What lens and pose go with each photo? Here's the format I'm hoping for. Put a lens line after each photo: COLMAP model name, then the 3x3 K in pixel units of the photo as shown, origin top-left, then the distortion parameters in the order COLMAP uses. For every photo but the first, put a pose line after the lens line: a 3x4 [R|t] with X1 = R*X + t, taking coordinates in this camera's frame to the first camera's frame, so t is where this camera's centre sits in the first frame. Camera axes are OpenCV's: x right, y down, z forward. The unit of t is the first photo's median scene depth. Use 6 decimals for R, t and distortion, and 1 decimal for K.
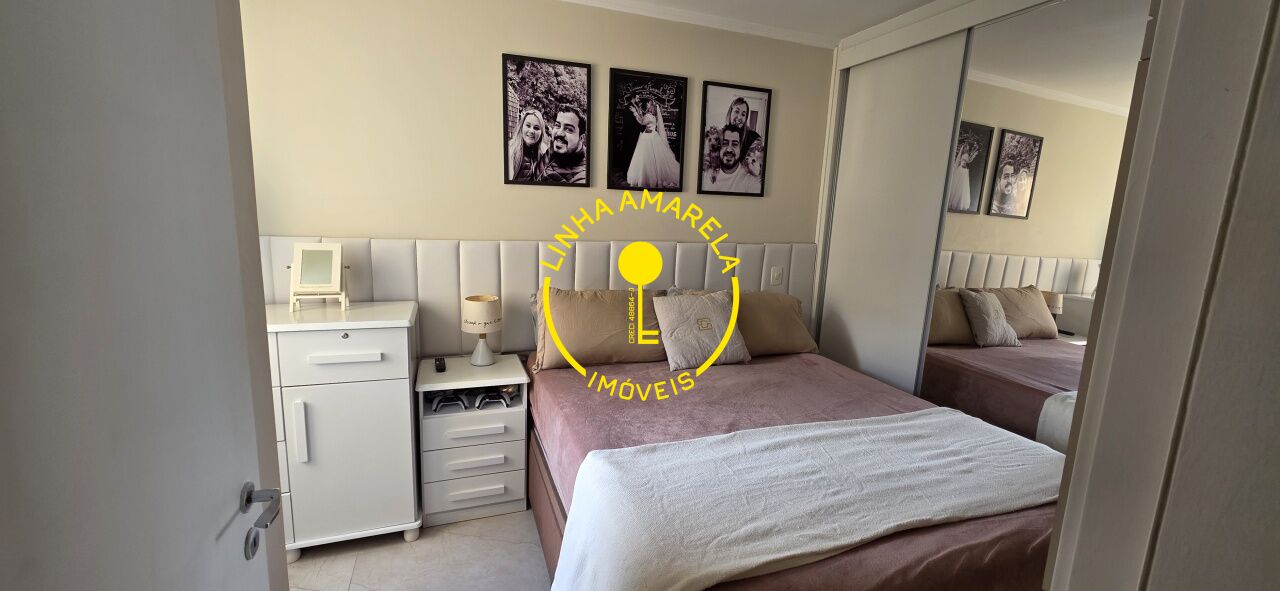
lens RADIAL K [[506.5, 0, 640.0], [0, 506.5, 295.5], [0, 0, 1]] dist [-0.000175, -0.000067]
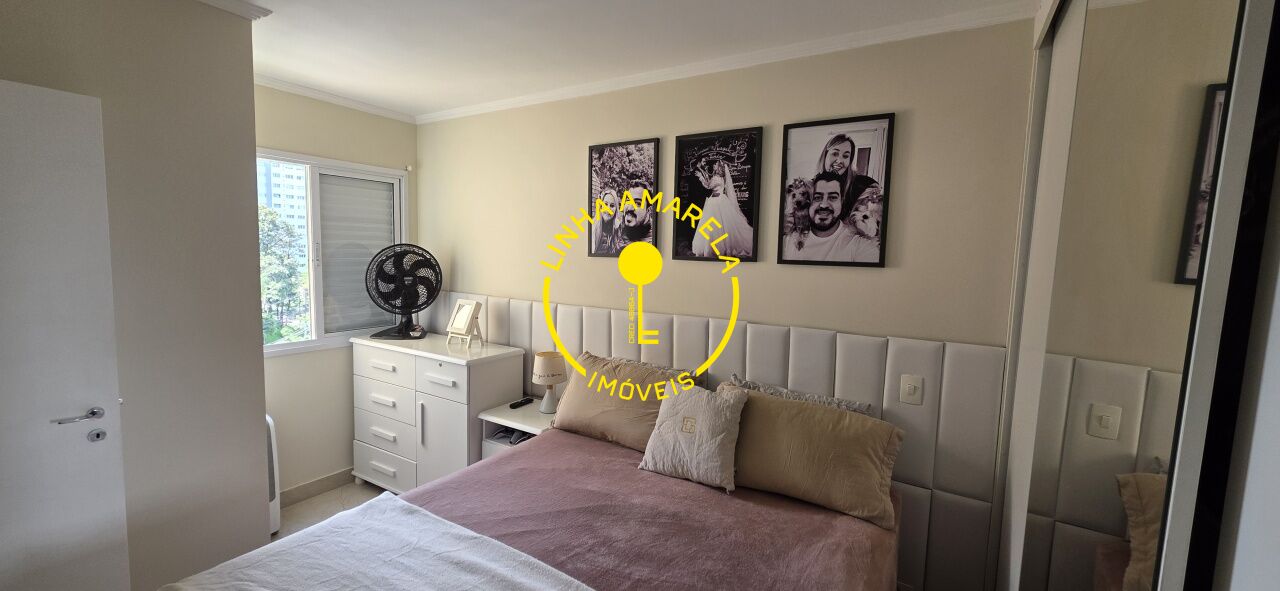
lens RADIAL K [[506.5, 0, 640.0], [0, 506.5, 295.5], [0, 0, 1]] dist [-0.000175, -0.000067]
pose [[0.615024, 0.049736, -0.786938, 0.649177], [-0.137750, 0.989439, -0.045124, -0.092792], [0.776383, 0.136153, 0.615380, 0.378422]]
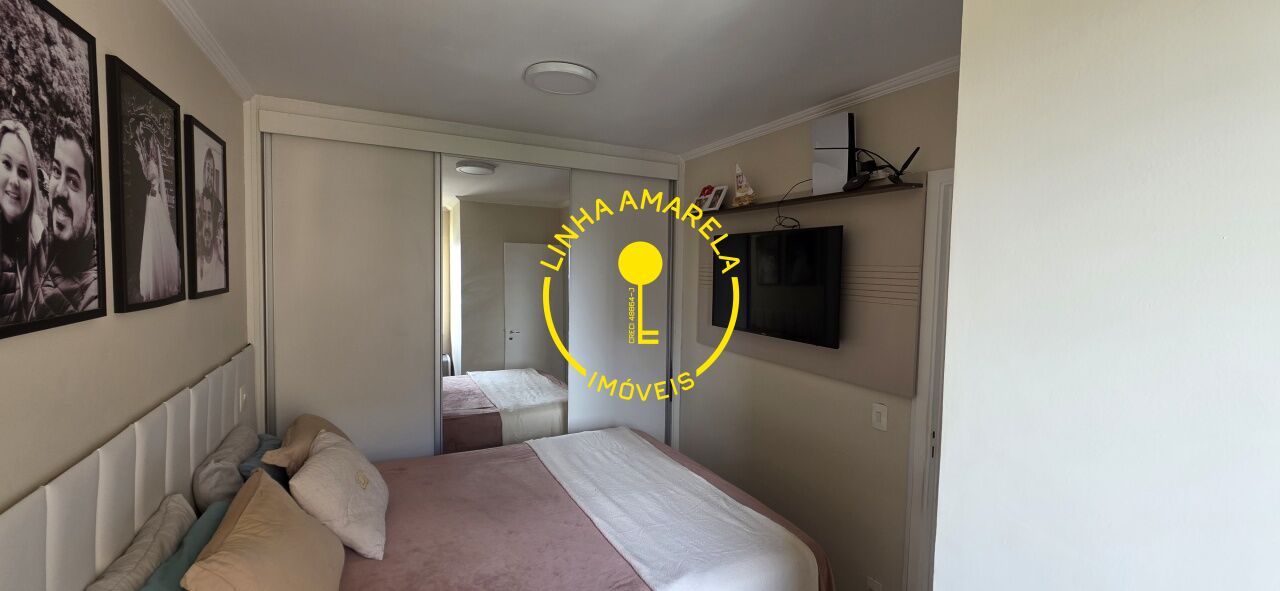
lens RADIAL K [[506.5, 0, 640.0], [0, 506.5, 295.5], [0, 0, 1]] dist [-0.000175, -0.000067]
pose [[-0.124189, -0.094133, 0.987783, -0.568783], [0.143541, 0.983314, 0.111754, -0.210427], [-0.981821, 0.155666, -0.108605, 0.591909]]
